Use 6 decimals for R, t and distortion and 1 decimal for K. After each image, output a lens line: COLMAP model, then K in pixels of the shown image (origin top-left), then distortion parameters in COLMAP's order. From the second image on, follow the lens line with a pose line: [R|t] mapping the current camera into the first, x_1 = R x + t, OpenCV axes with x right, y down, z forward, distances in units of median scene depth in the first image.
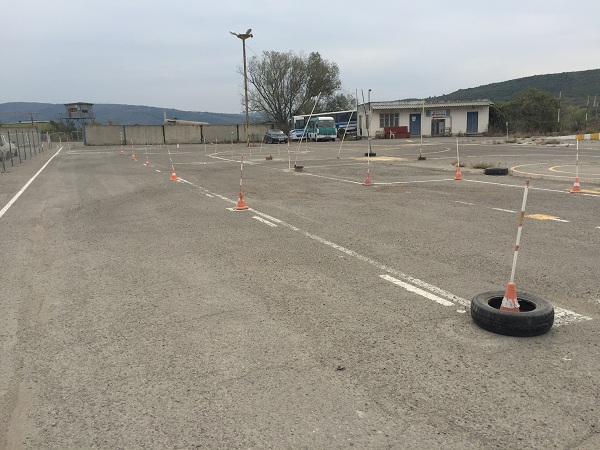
lens RADIAL K [[521.3, 0, 300.0], [0, 521.3, 225.0], [0, 0, 1]] dist [0.077366, -0.088307]
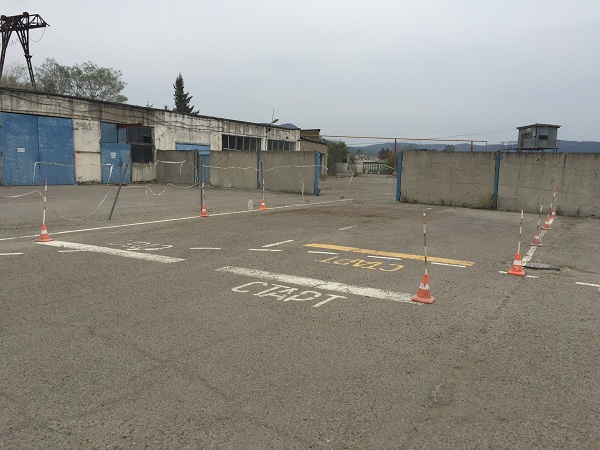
lens RADIAL K [[521.3, 0, 300.0], [0, 521.3, 225.0], [0, 0, 1]] dist [0.077366, -0.088307]
pose [[0.614799, 0.133609, -0.777285, -0.081768], [-0.186464, 0.982230, 0.021352, -0.073007], [0.766325, 0.131808, 0.628787, 0.398834]]
